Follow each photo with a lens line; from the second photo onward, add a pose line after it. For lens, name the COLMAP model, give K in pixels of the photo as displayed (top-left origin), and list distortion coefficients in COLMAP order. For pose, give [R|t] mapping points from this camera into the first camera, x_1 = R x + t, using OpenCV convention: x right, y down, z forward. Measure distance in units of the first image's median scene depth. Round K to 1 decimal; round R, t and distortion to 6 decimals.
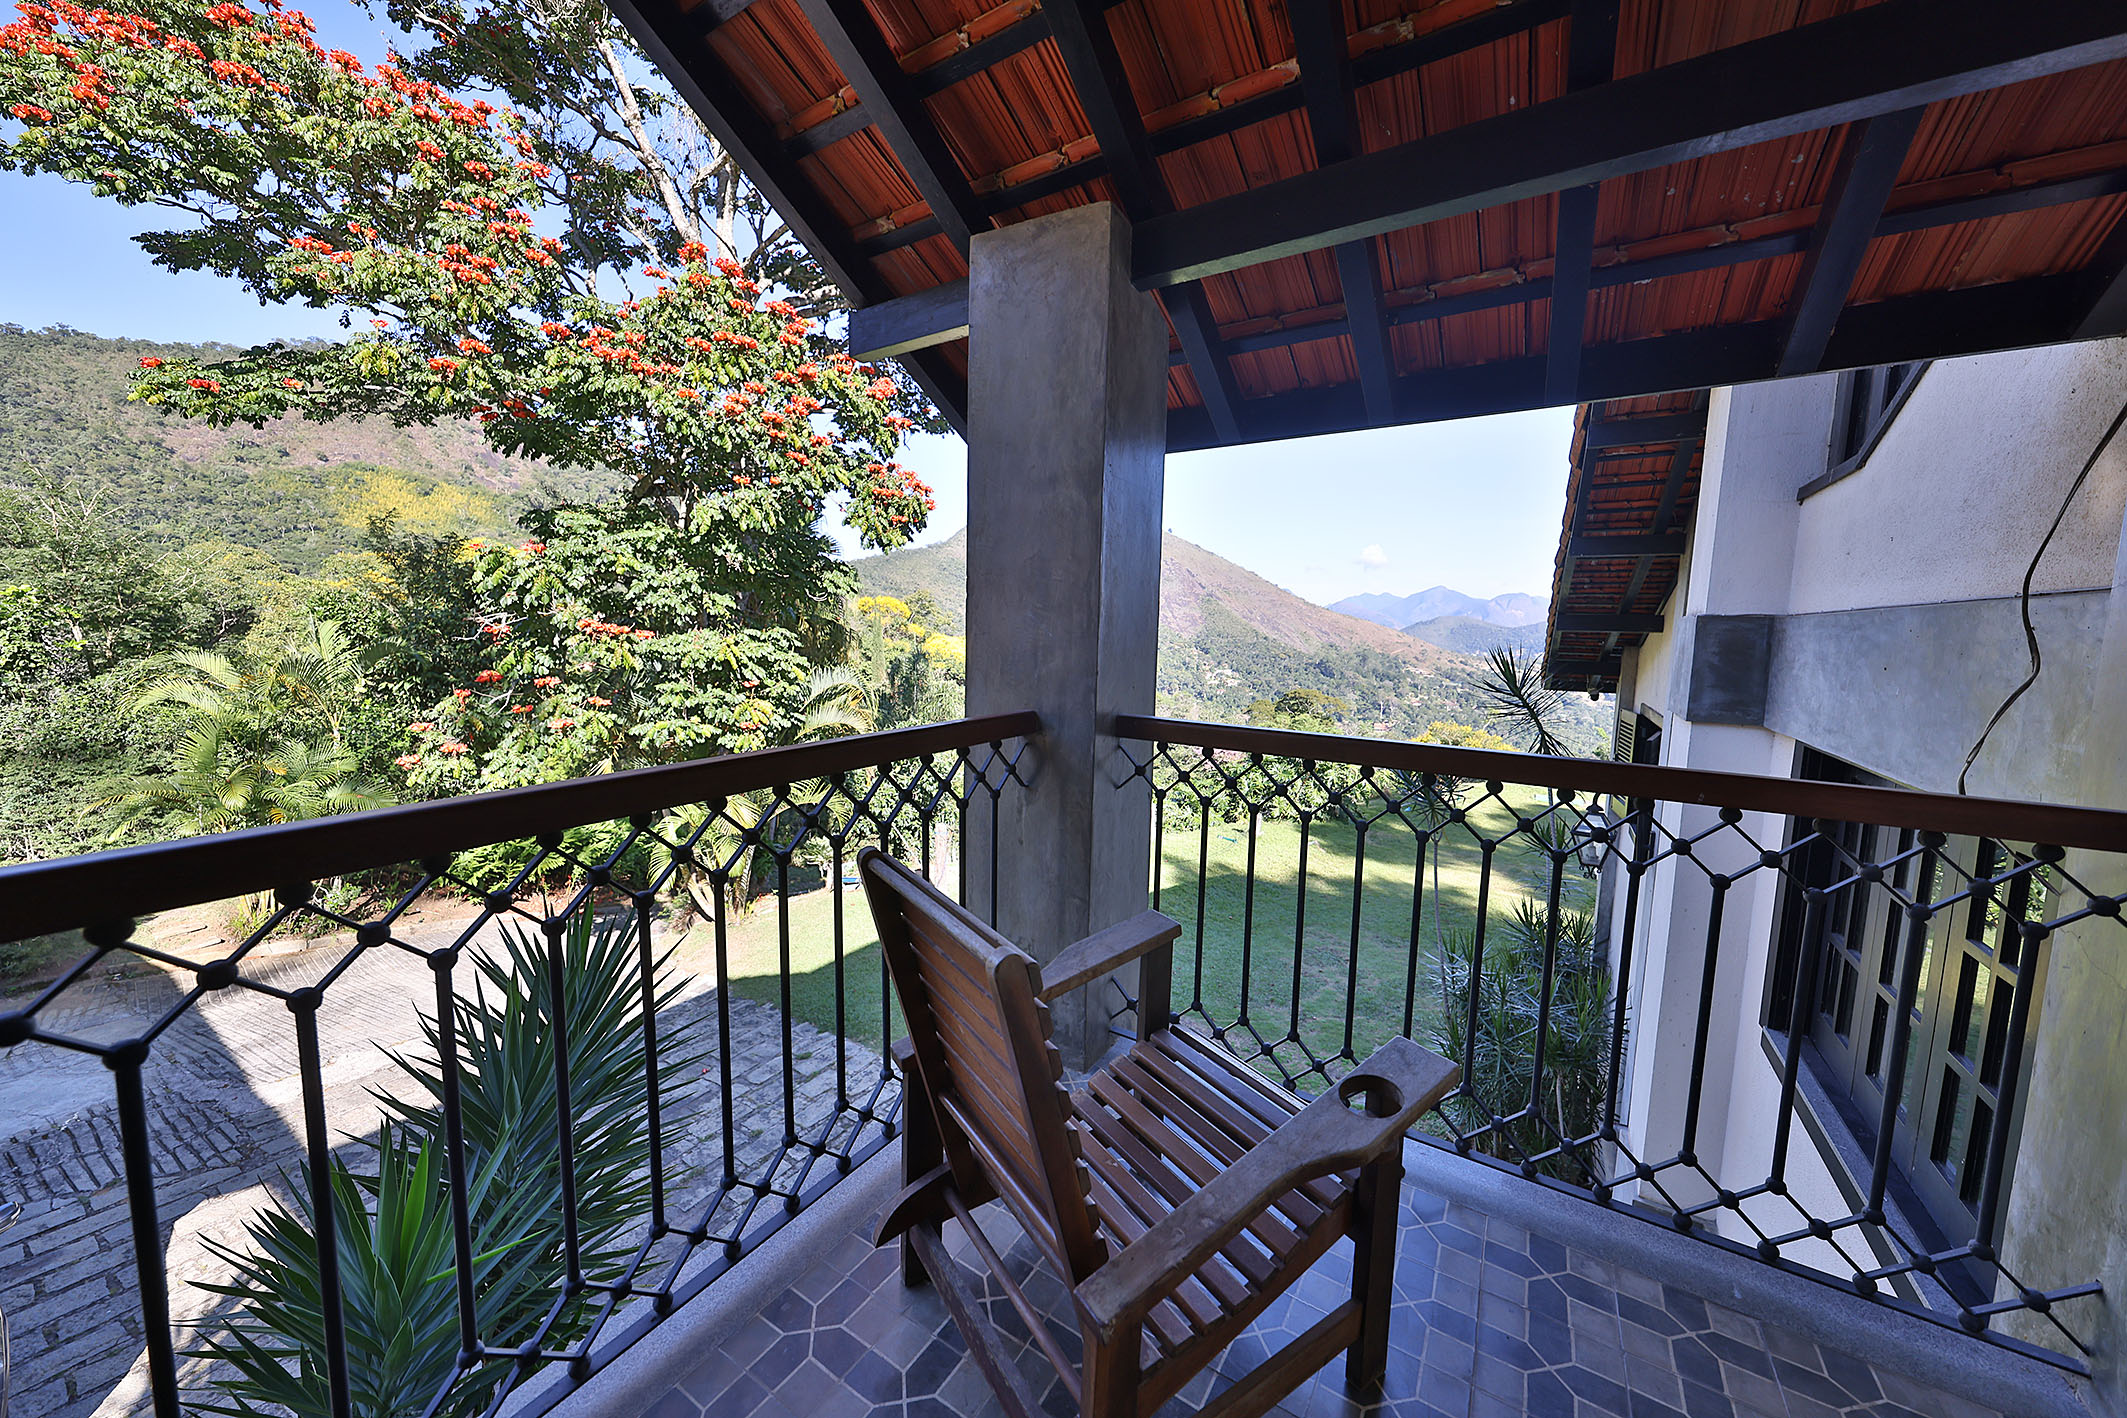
lens RADIAL K [[773.5, 0, 1074.1], [0, 773.5, 704.6], [0, 0, 1]] dist [0.002412, 0.000174]
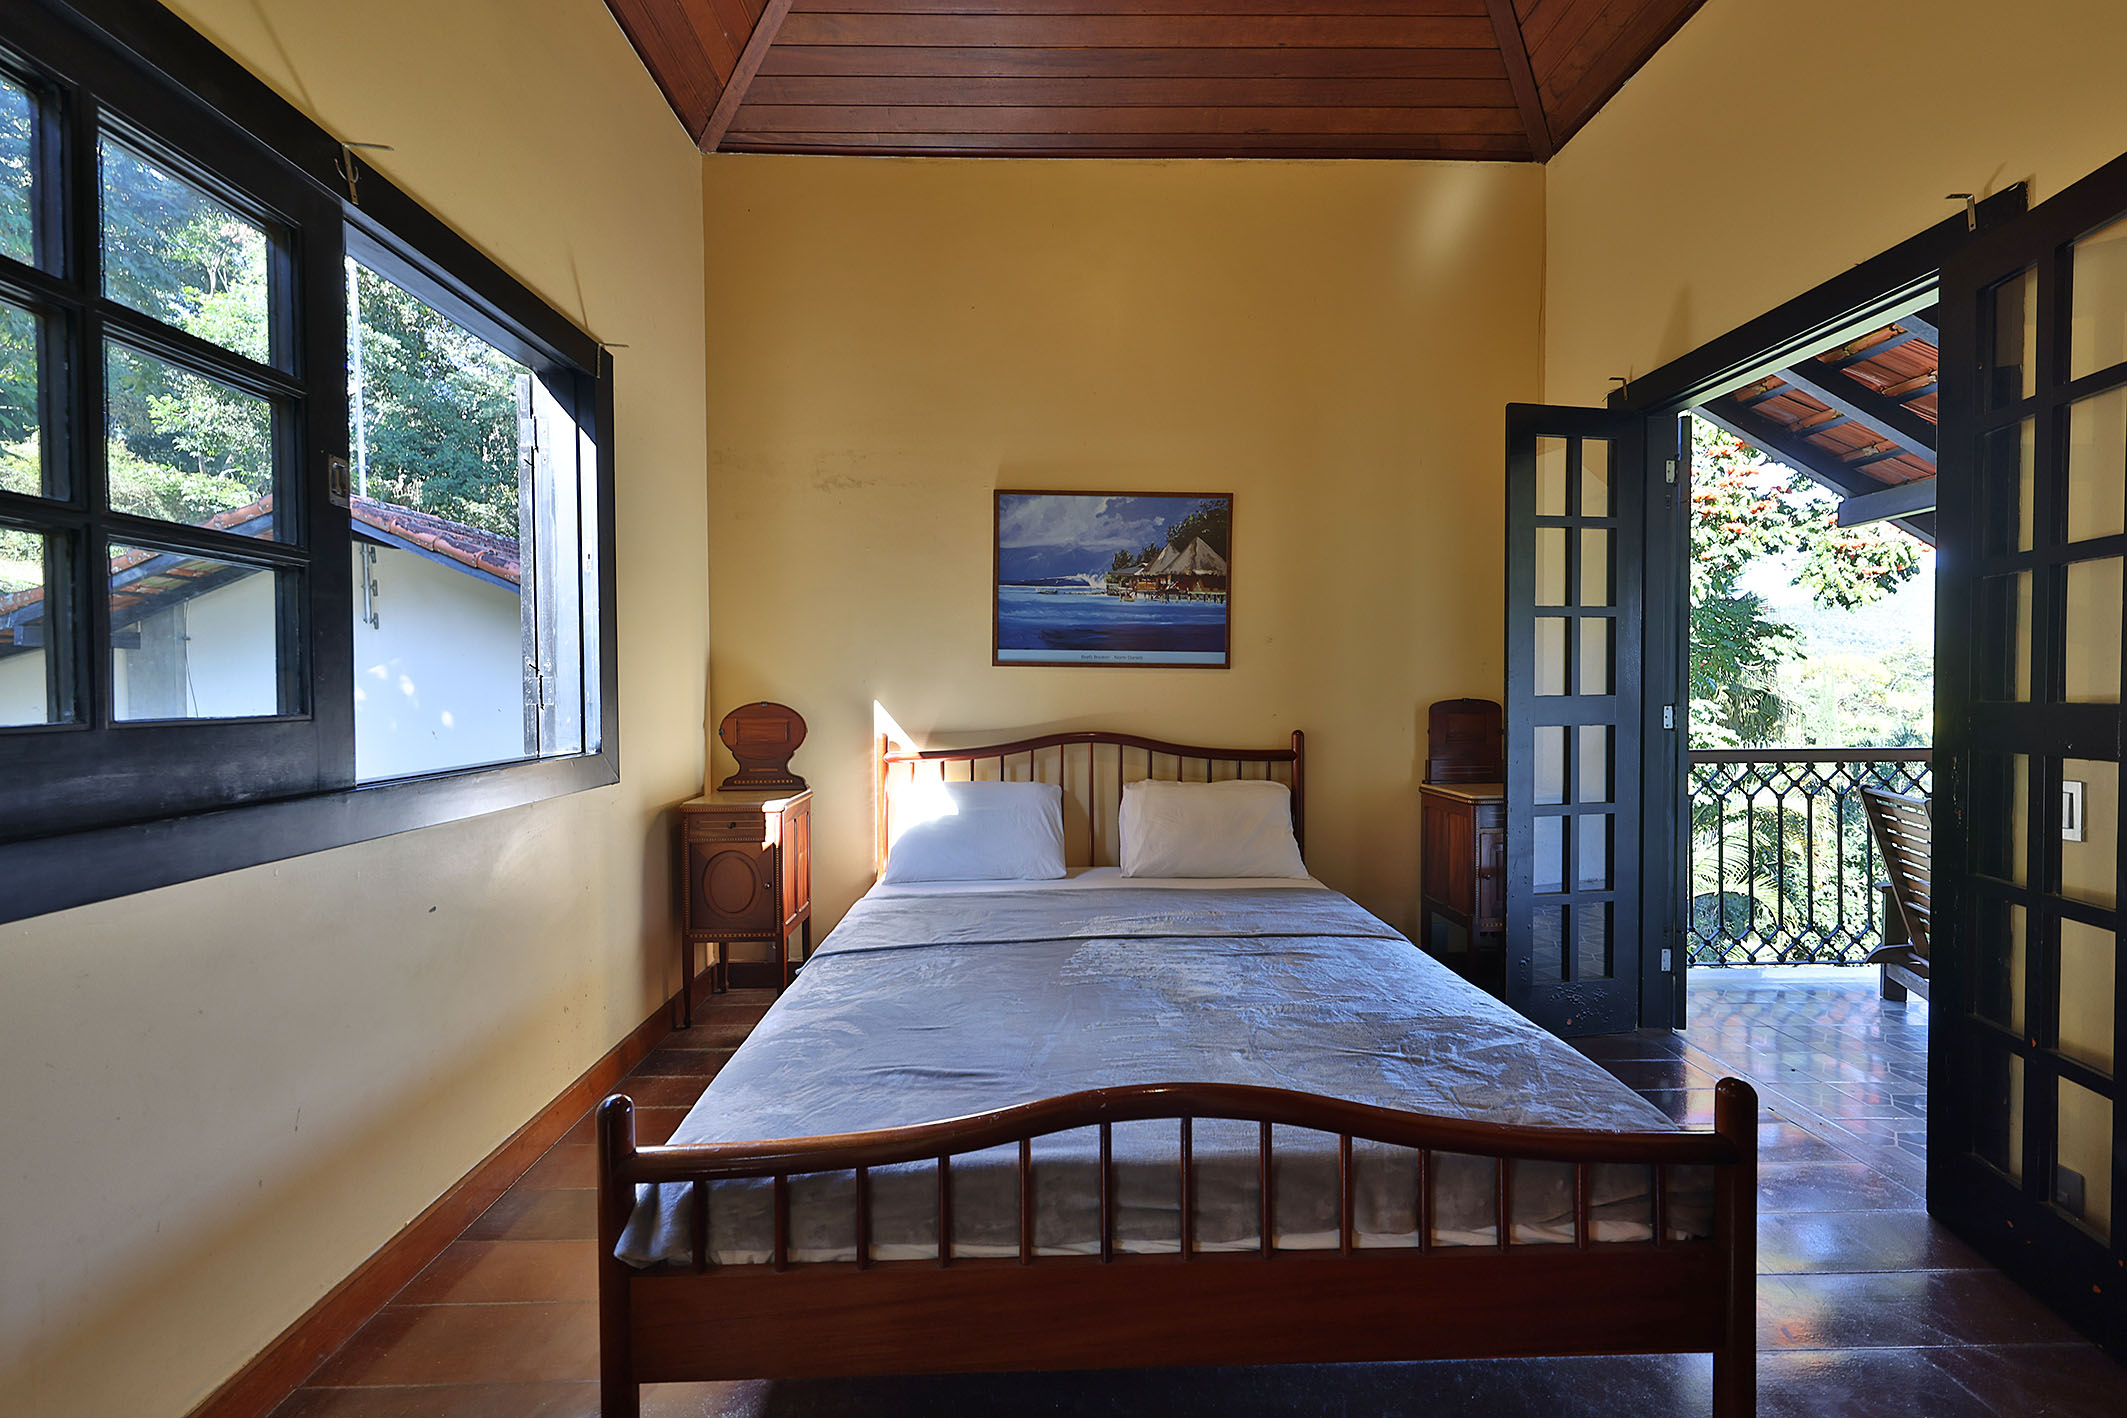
lens RADIAL K [[823.5, 0, 1058.7], [0, 823.5, 702.5], [0, 0, 1]] dist [0.002570, 0.000163]
pose [[0.542577, -0.013195, -0.839903, 0.050290], [-0.069810, 0.995709, -0.060740, 0.023825], [0.837100, 0.091590, 0.539328, -0.235046]]
